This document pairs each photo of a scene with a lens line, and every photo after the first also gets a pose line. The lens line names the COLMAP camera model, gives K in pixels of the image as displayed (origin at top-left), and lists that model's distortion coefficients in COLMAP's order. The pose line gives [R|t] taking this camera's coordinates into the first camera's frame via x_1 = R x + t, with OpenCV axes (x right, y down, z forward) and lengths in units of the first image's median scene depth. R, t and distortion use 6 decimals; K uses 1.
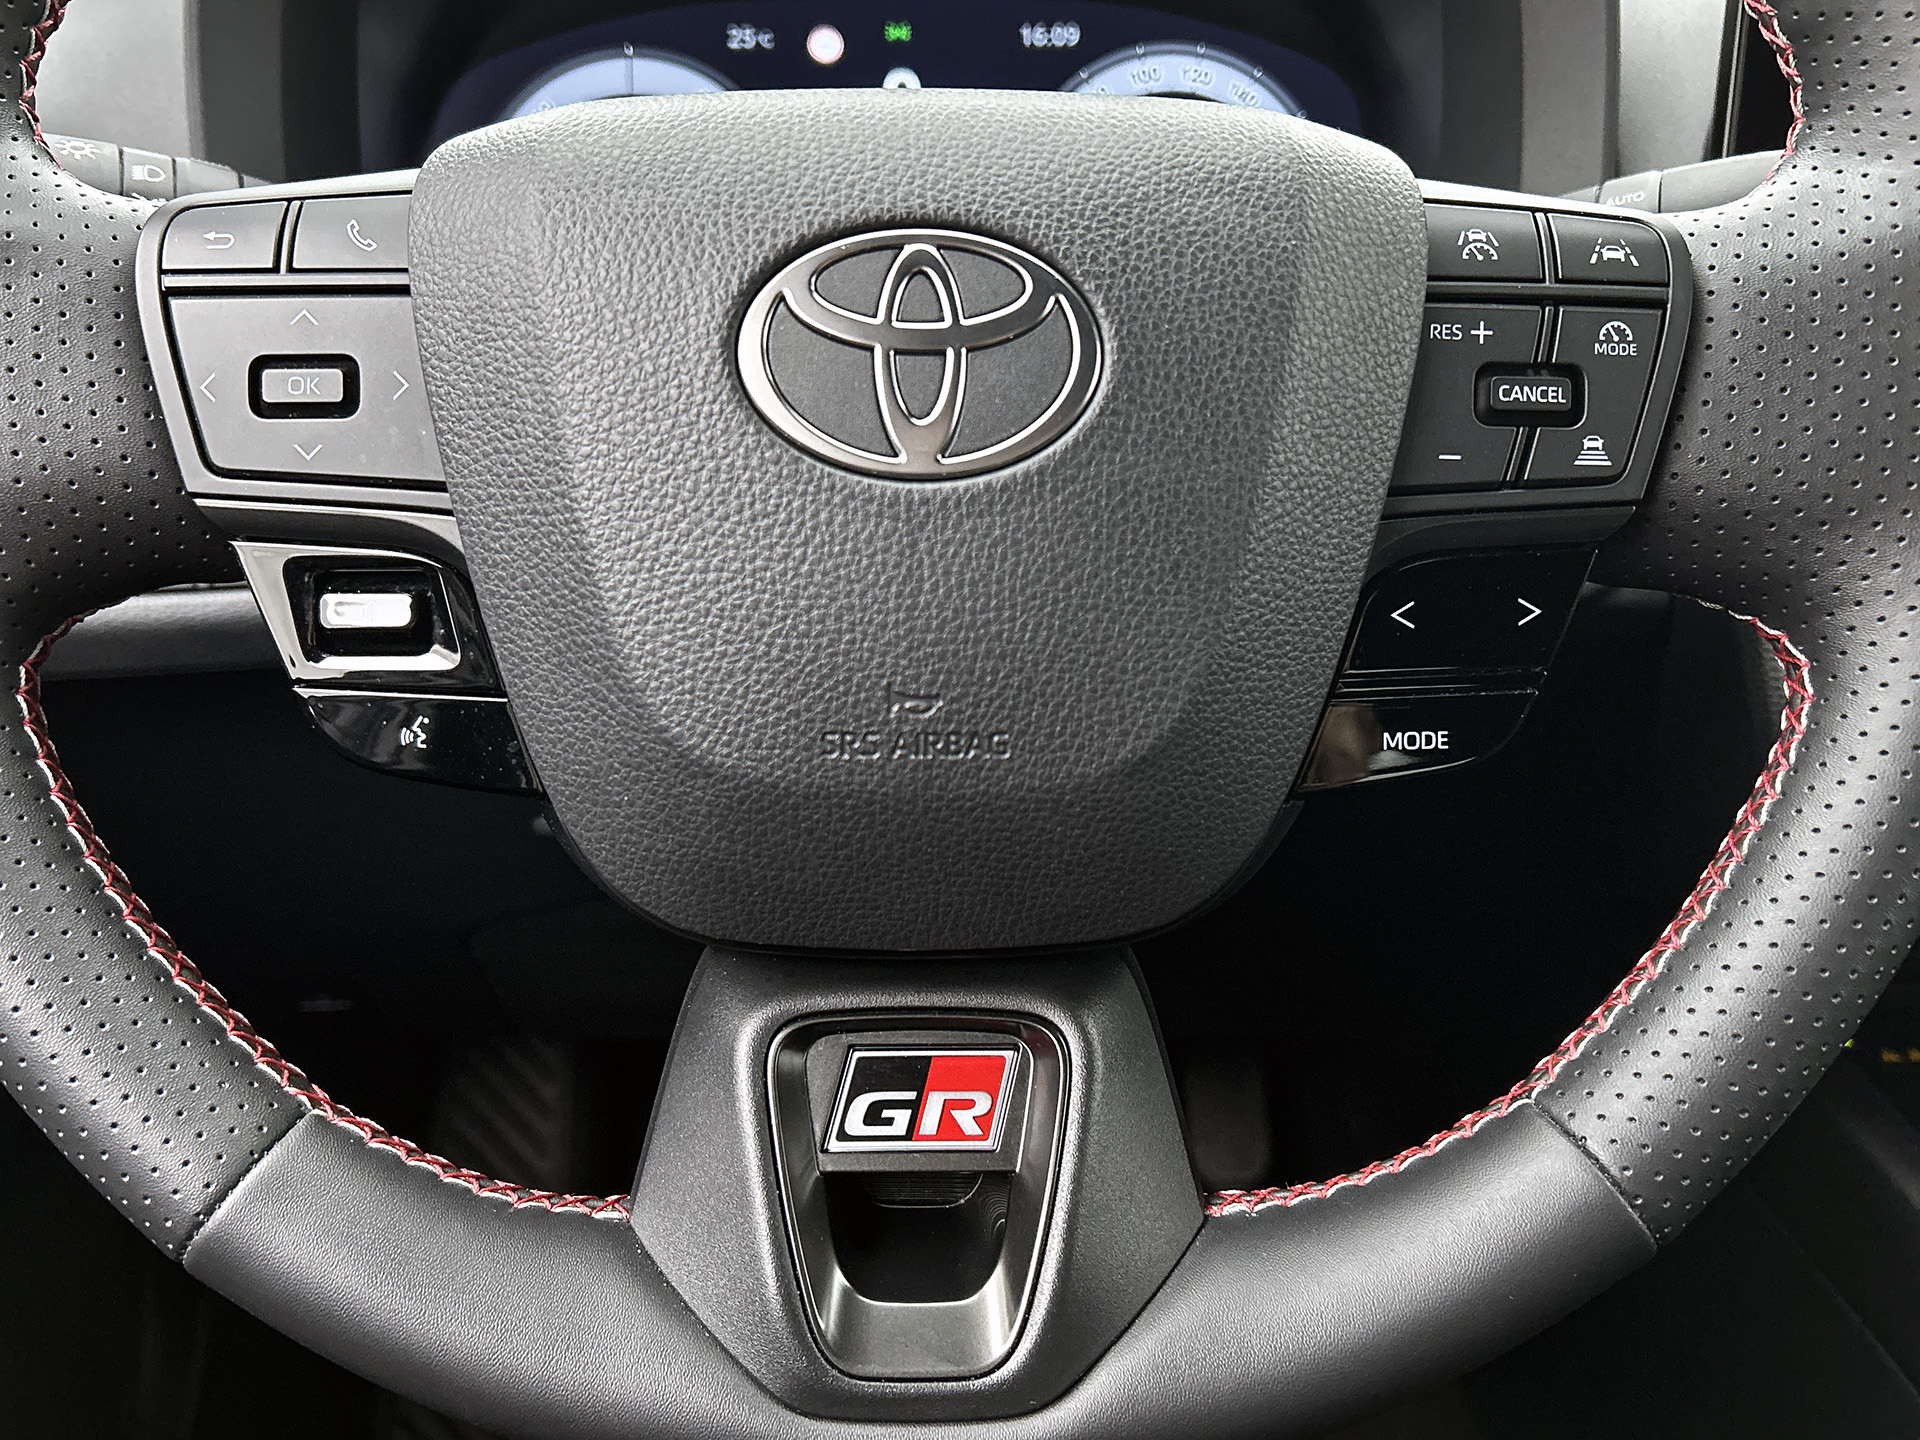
lens RADIAL K [[1640.9, 0, 960.0], [0, 1640.9, 720.0], [0, 0, 1]] dist [0.010609, -0.065047]
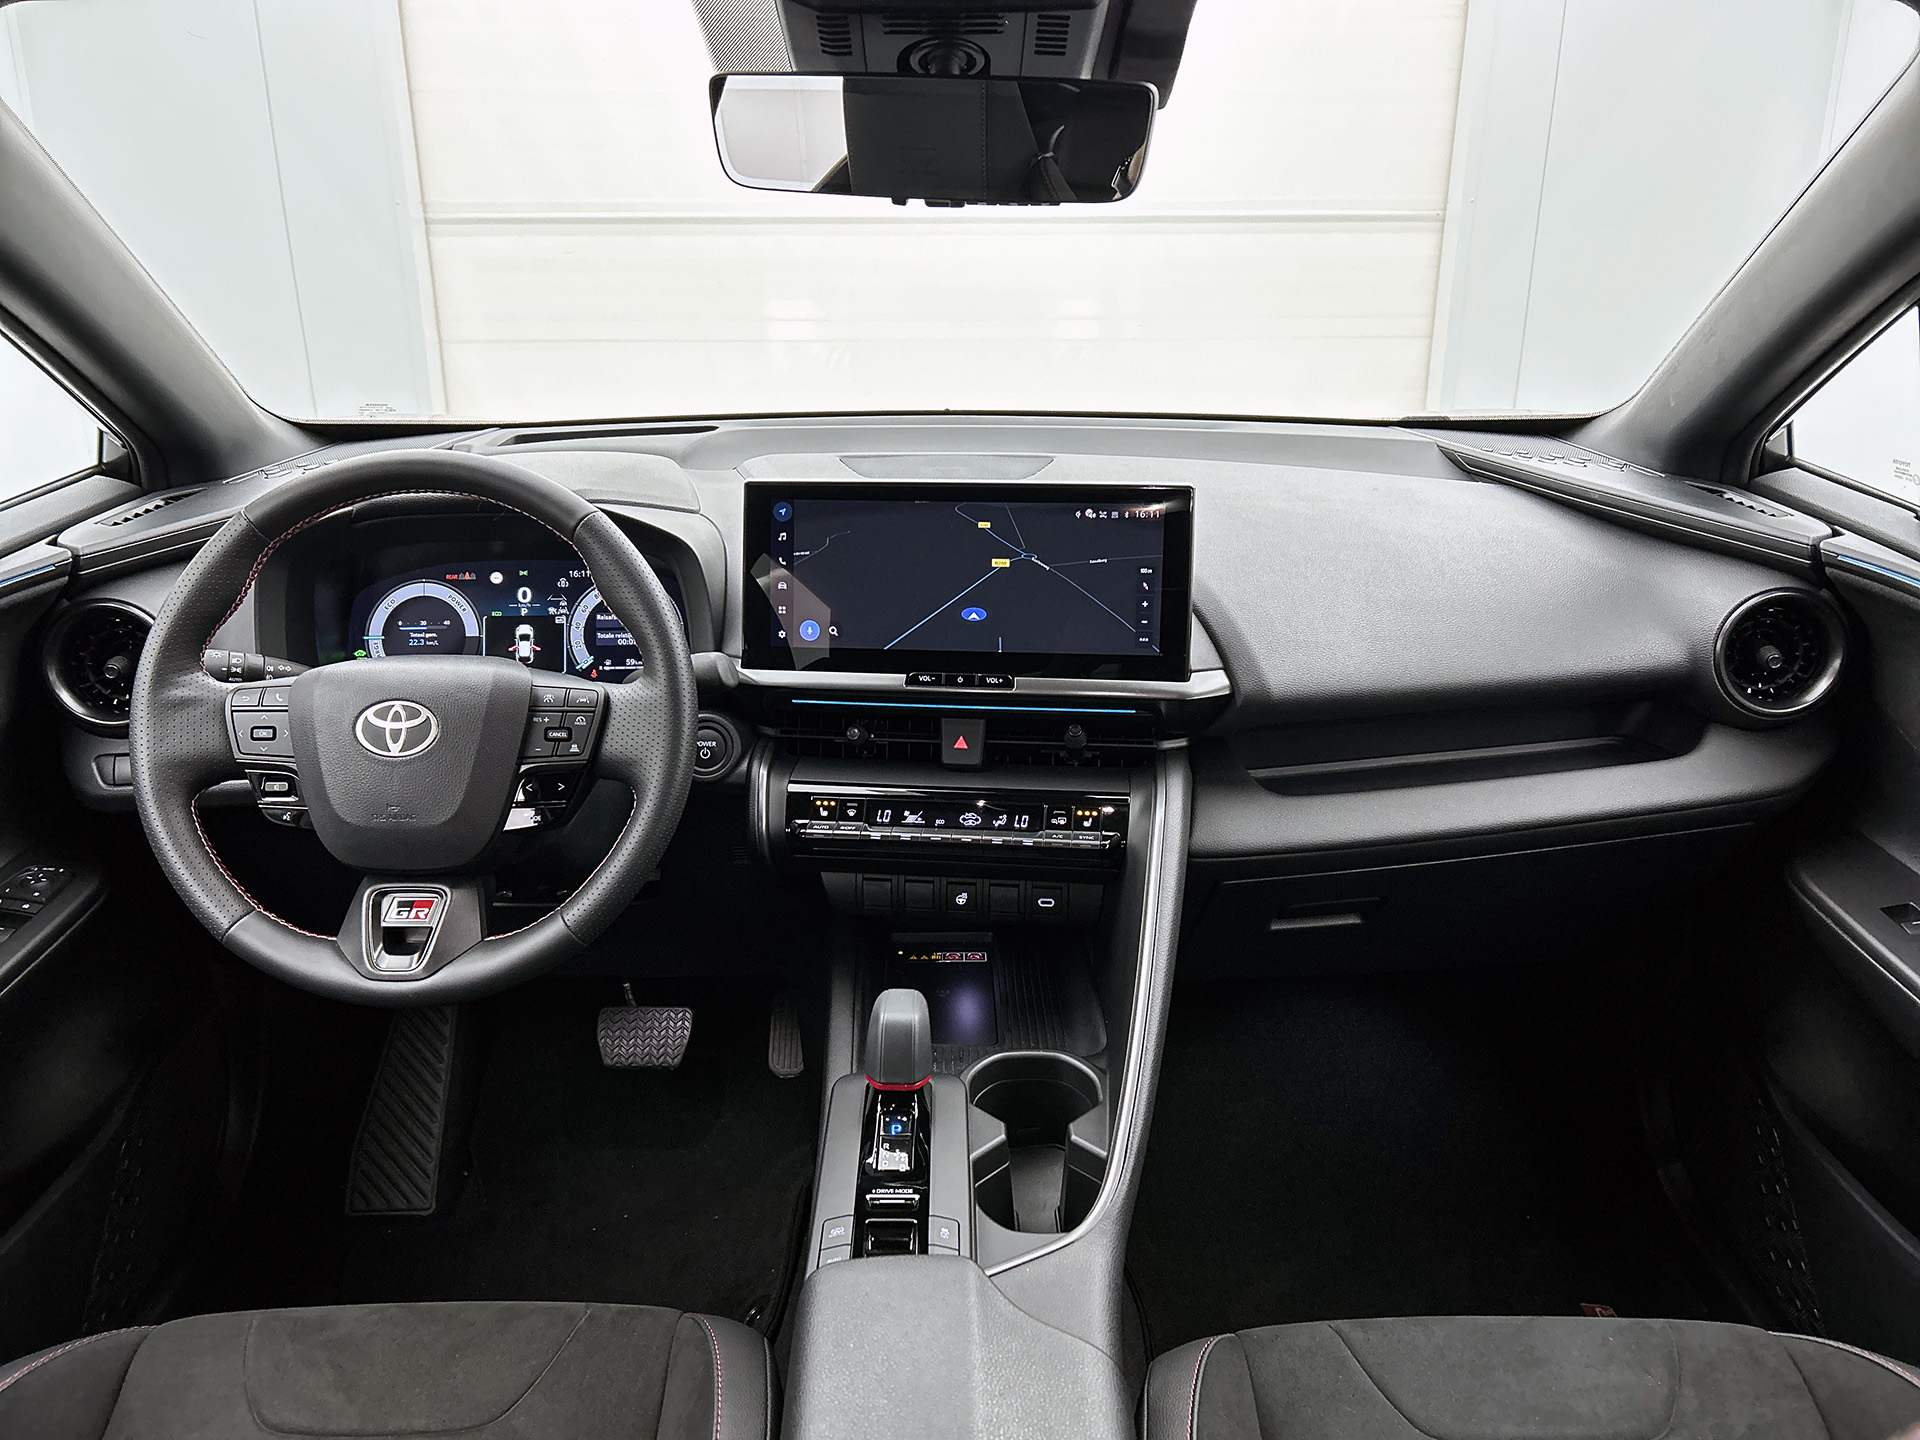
lens RADIAL K [[1421.6, 0, 960.0], [0, 1421.6, 720.0], [0, 0, 1]] dist [0.053998, -0.080890]
pose [[0.998982, 0.000453, -0.045102, 1.529362], [-0.004960, 0.994988, -0.099868, 0.119396], [0.044830, 0.099990, 0.993978, -2.543166]]
